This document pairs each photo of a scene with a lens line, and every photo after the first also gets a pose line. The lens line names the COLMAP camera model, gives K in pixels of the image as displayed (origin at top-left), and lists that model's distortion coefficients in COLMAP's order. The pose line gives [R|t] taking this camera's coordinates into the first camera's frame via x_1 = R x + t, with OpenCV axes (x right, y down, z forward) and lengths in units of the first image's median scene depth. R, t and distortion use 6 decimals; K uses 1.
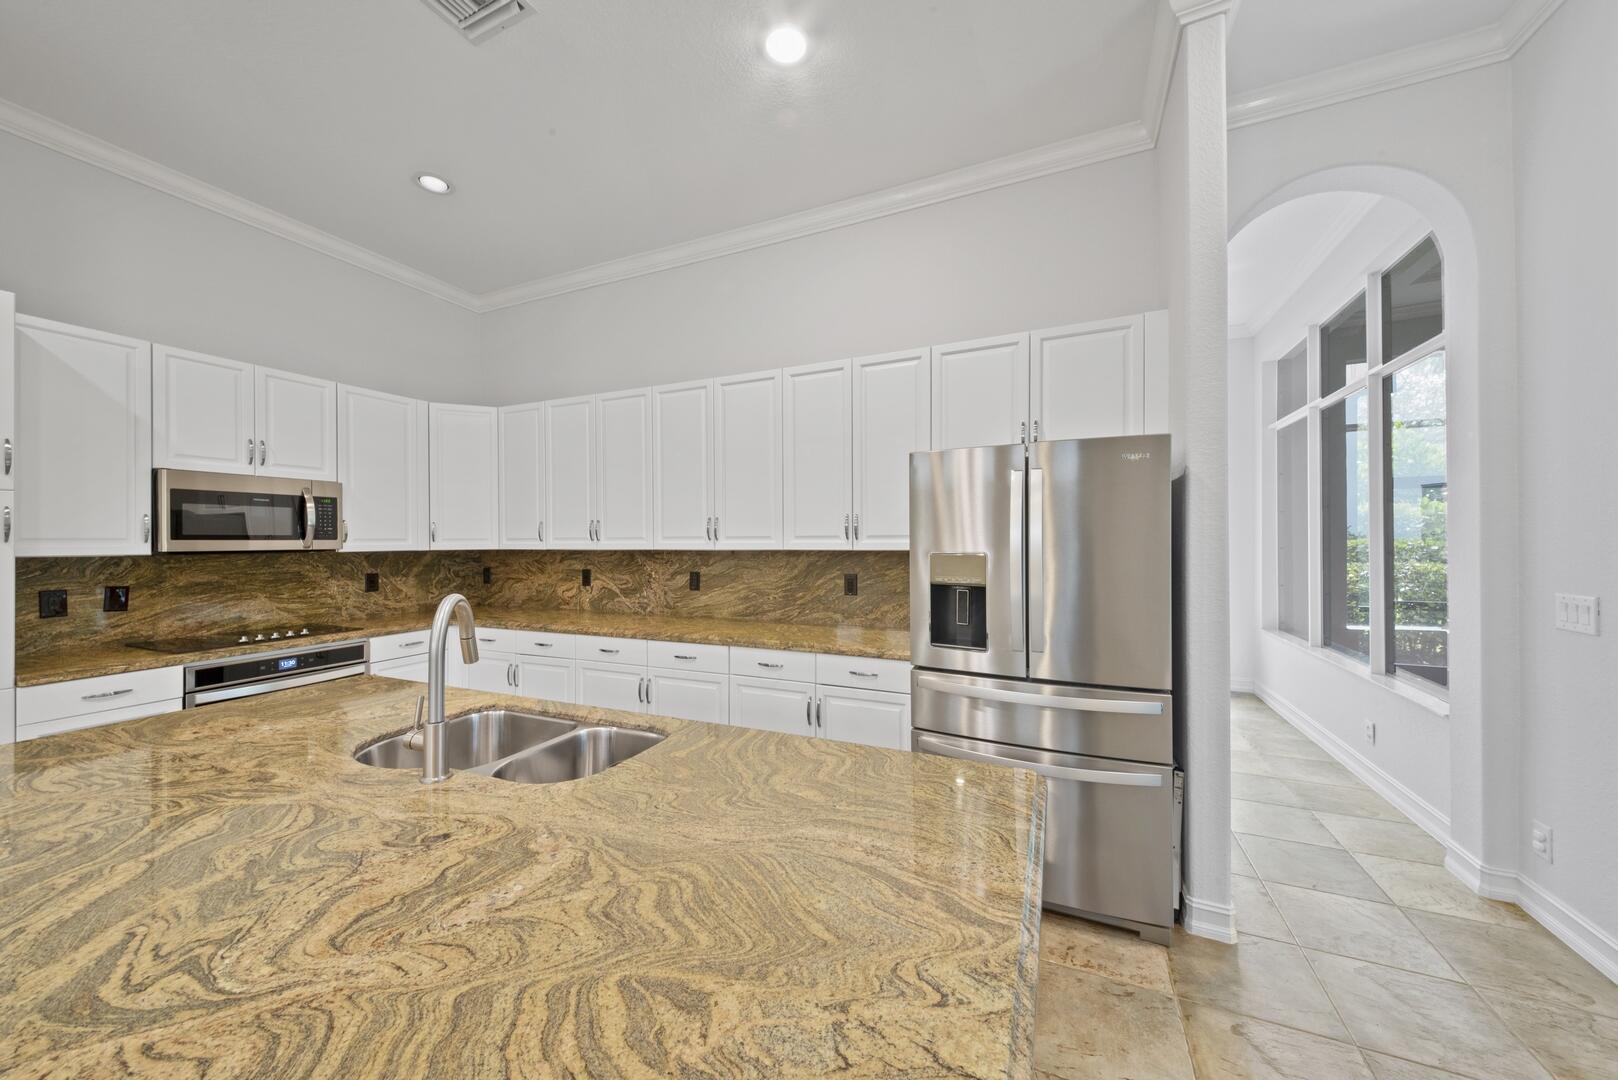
lens RADIAL K [[553.0, 0, 814.2], [0, 553.0, 542.6], [0, 0, 1]] dist [0.020631, -0.008788]
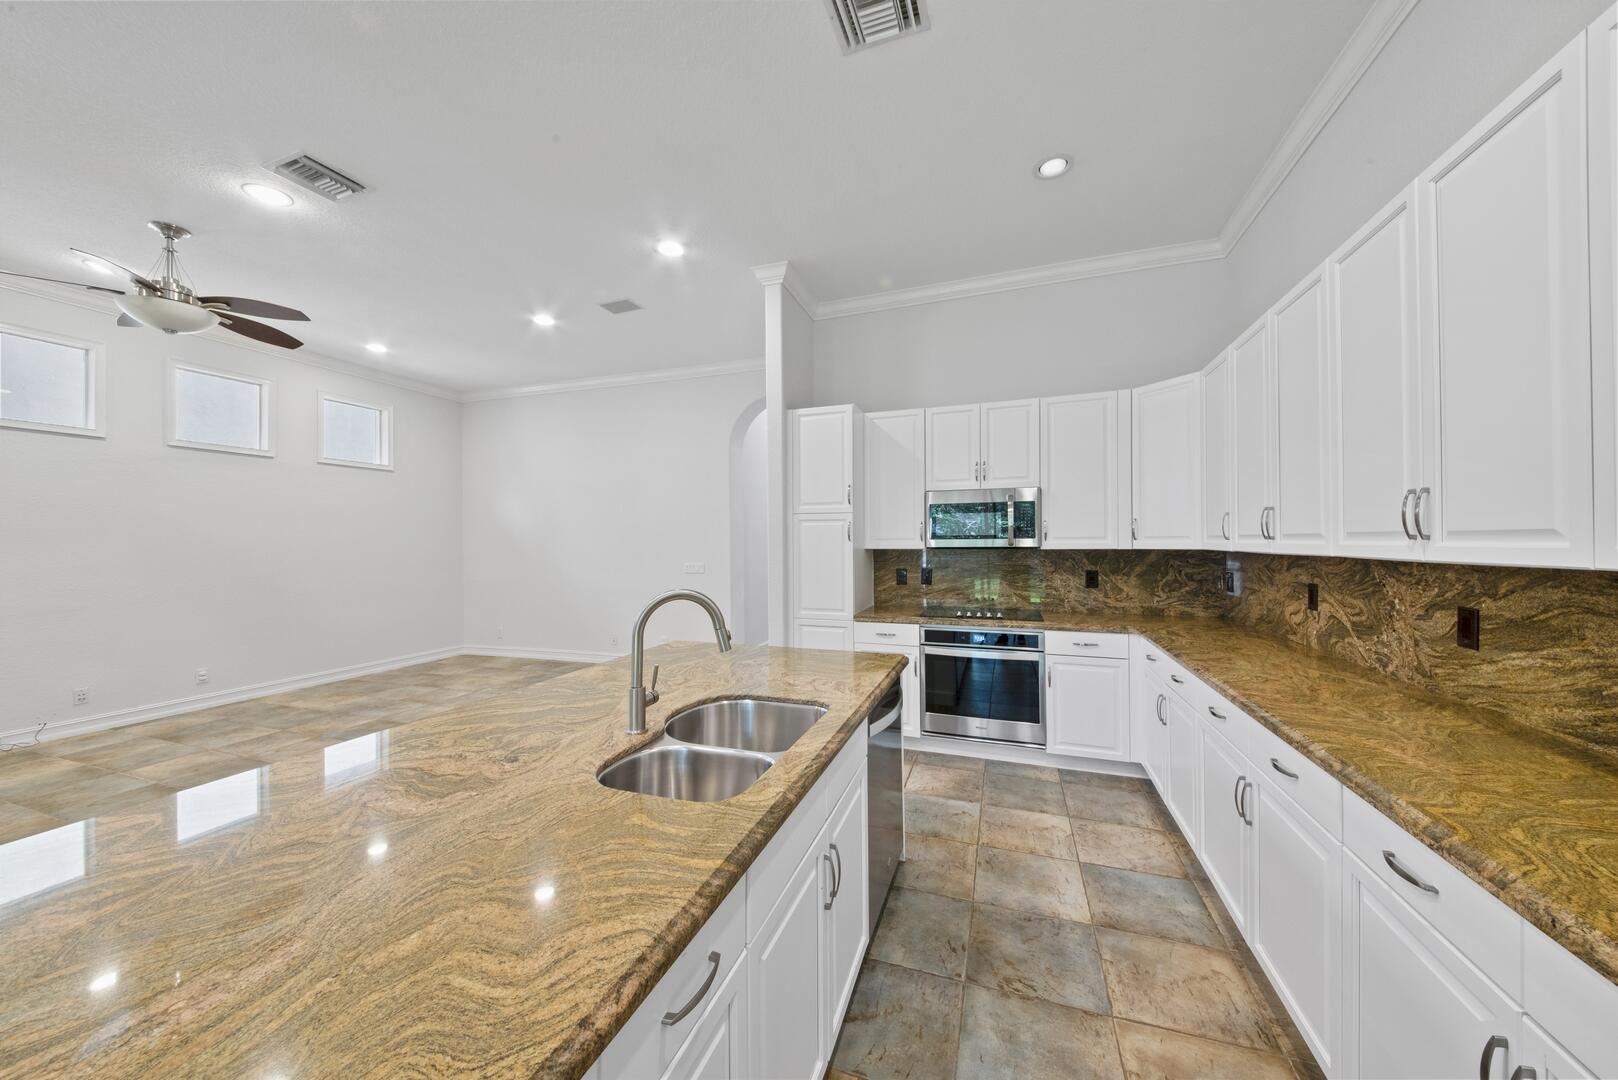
lens RADIAL K [[553.0, 0, 814.2], [0, 553.0, 542.6], [0, 0, 1]] dist [0.020631, -0.008788]
pose [[0.085435, 0.008542, -0.996307, 0.208247], [0.002107, 0.999959, 0.008754, -0.007070], [0.996342, -0.002848, 0.085413, 0.437401]]
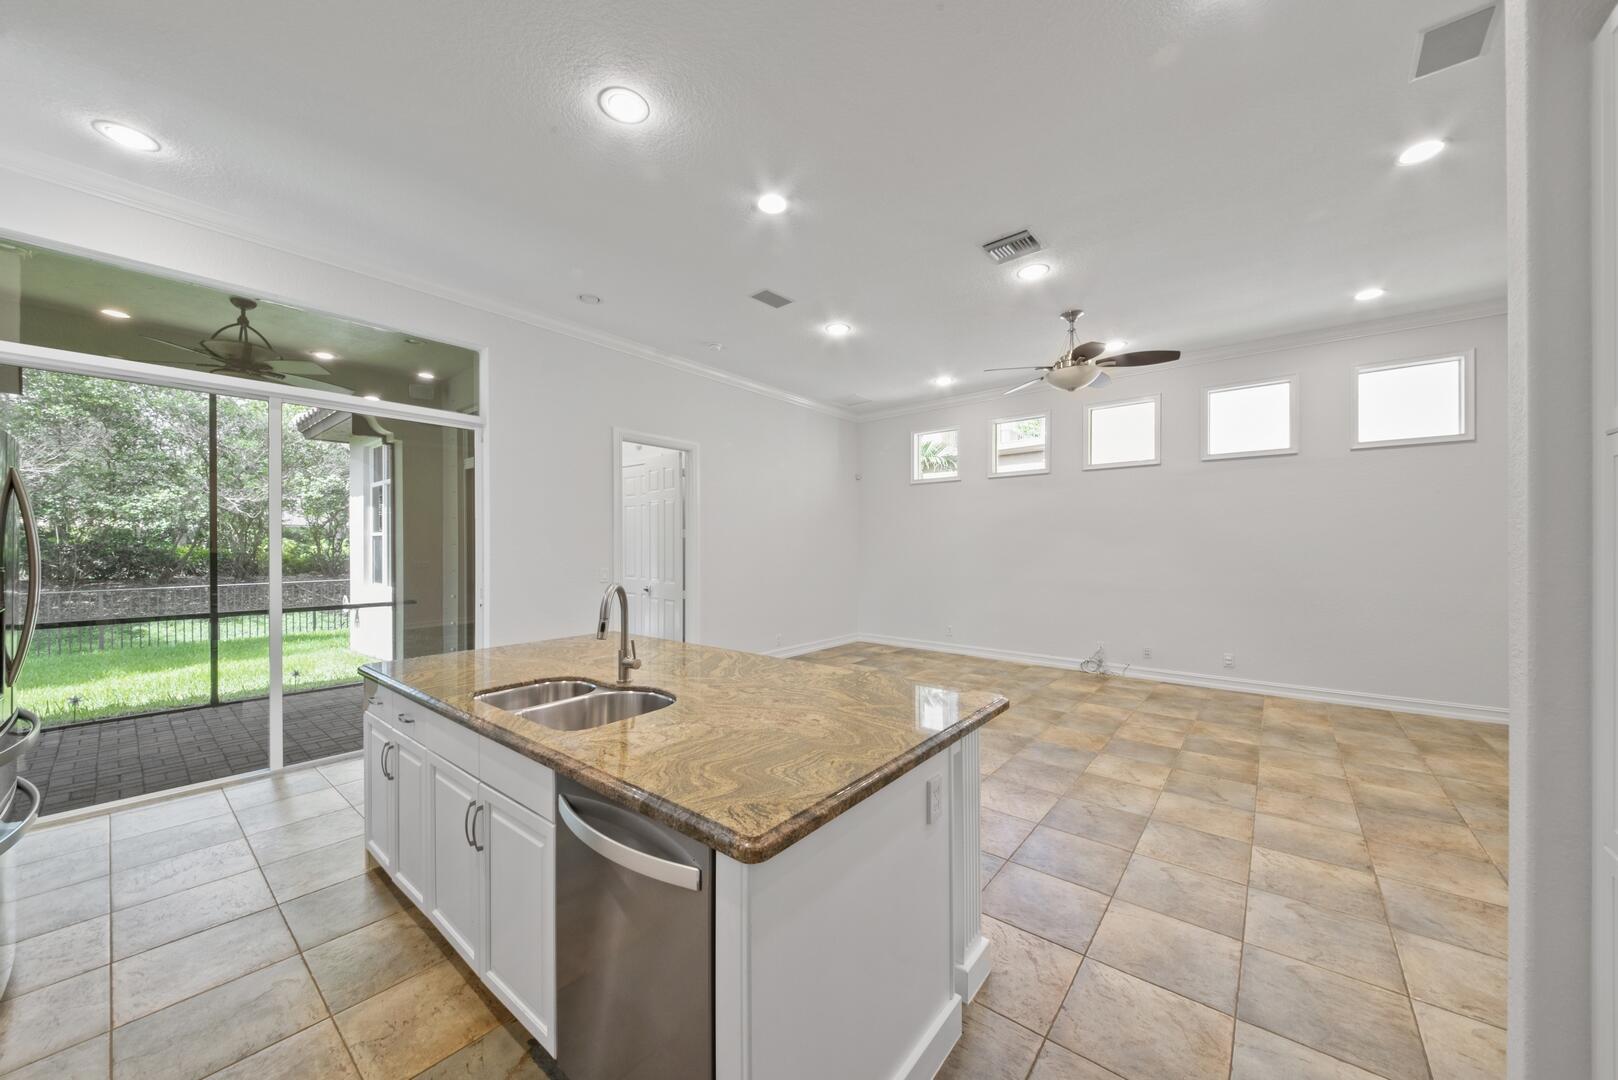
lens RADIAL K [[553.0, 0, 814.2], [0, 553.0, 542.6], [0, 0, 1]] dist [0.020631, -0.008788]
pose [[-0.963451, 0.011097, 0.267655, -0.582091], [0.009278, 0.999924, -0.008060, 0.002244], [-0.267724, -0.005282, -0.963481, 0.851944]]
